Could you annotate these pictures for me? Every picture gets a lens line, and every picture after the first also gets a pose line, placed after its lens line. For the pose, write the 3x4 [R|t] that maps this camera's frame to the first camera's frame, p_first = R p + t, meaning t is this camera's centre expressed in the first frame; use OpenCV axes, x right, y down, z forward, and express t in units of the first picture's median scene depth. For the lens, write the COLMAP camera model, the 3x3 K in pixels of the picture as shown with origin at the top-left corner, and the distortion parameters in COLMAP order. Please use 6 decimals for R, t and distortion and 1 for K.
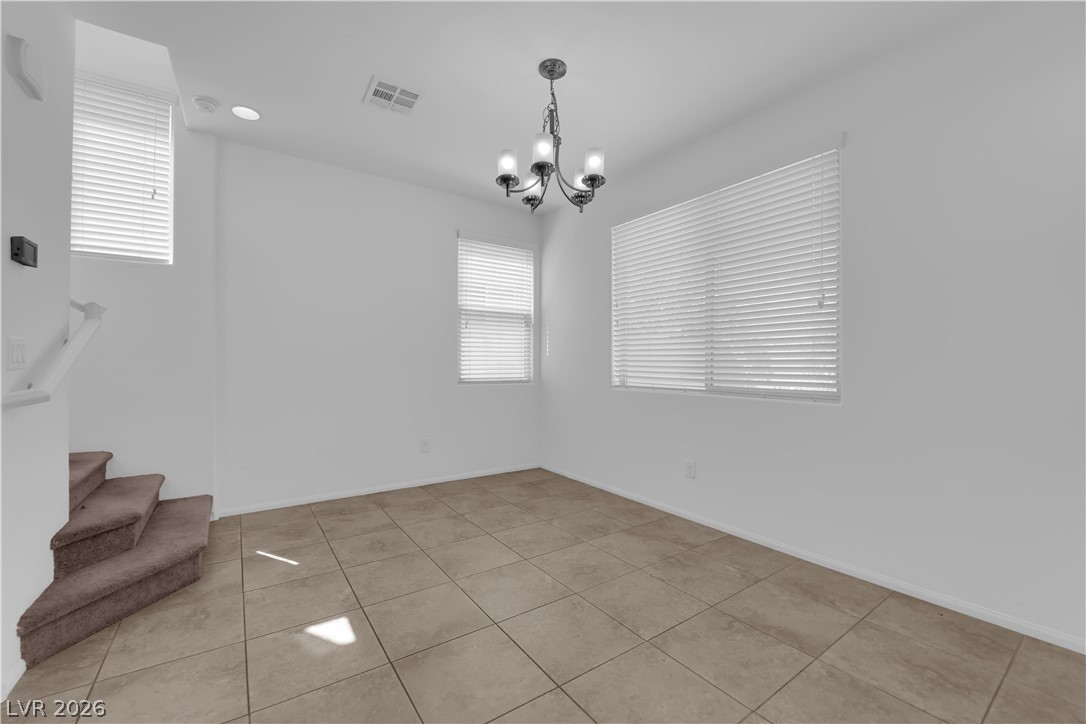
lens RADIAL K [[437.7, 0, 538.4], [0, 437.7, 363.7], [0, 0, 1]] dist [-0.008842, -0.004118]
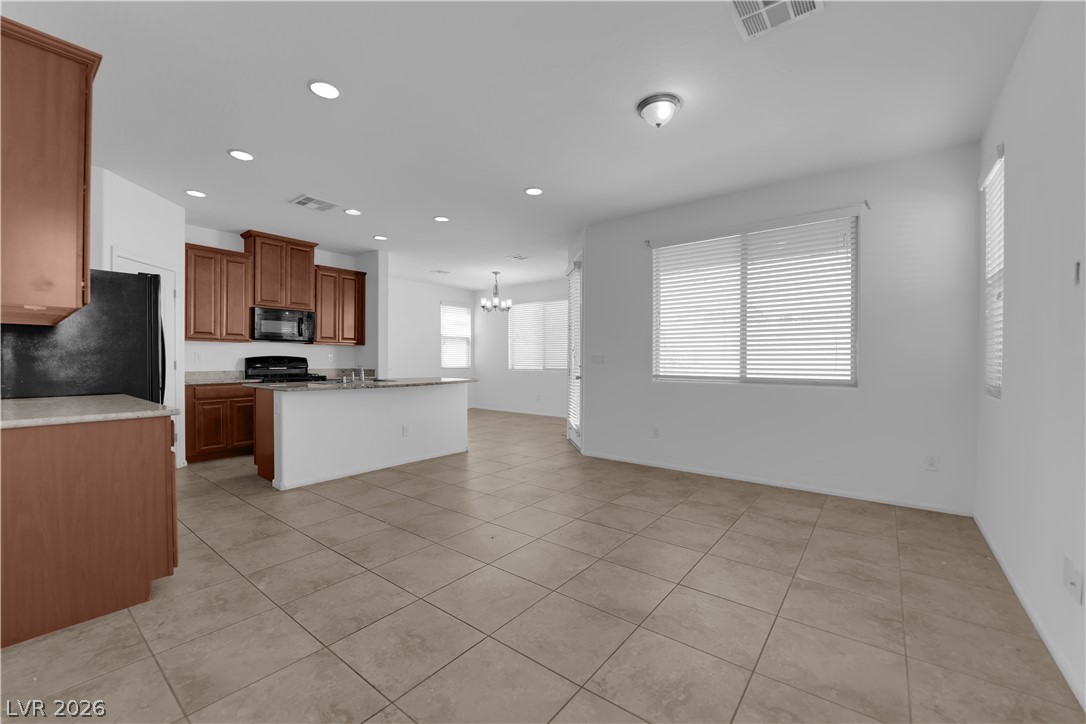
lens RADIAL K [[437.7, 0, 538.4], [0, 437.7, 363.7], [0, 0, 1]] dist [-0.008842, -0.004118]
pose [[0.956509, -0.007115, 0.291617, -0.606883], [0.004388, 0.999940, 0.010006, -0.005757], [-0.291671, -0.008291, 0.956483, -2.193217]]
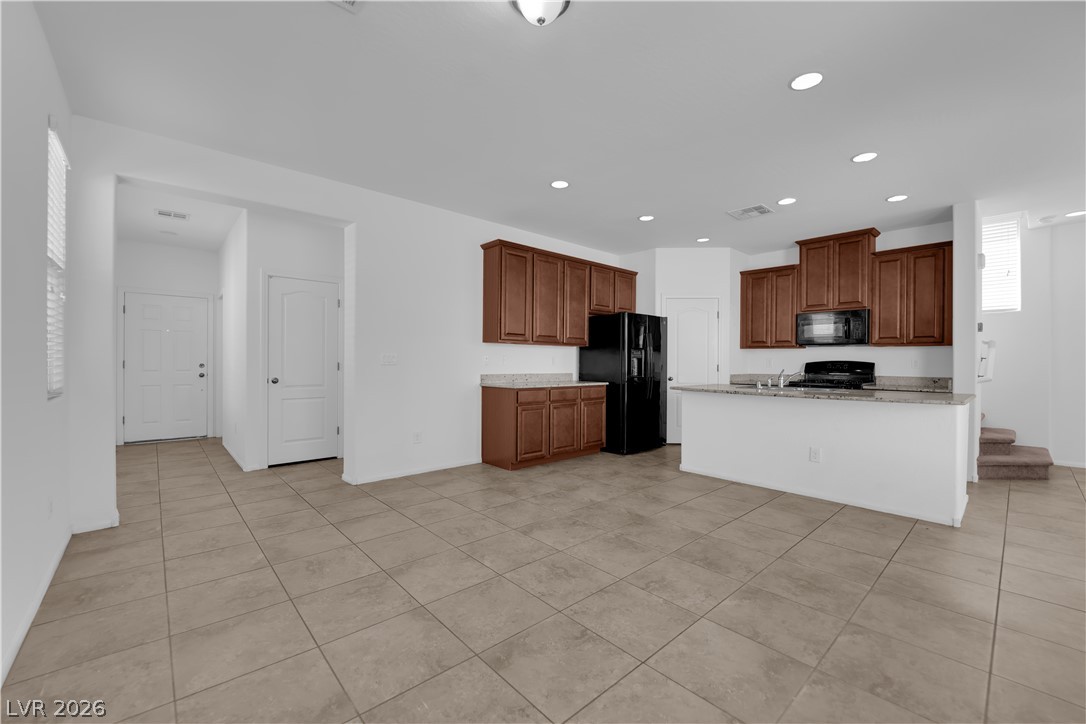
lens RADIAL K [[437.7, 0, 538.4], [0, 437.7, 363.7], [0, 0, 1]] dist [-0.008842, -0.004118]
pose [[0.120508, -0.001988, -0.992710, 0.745270], [-0.006822, 0.999973, -0.002831, 0.001633], [0.992689, 0.007113, 0.120491, -1.323673]]
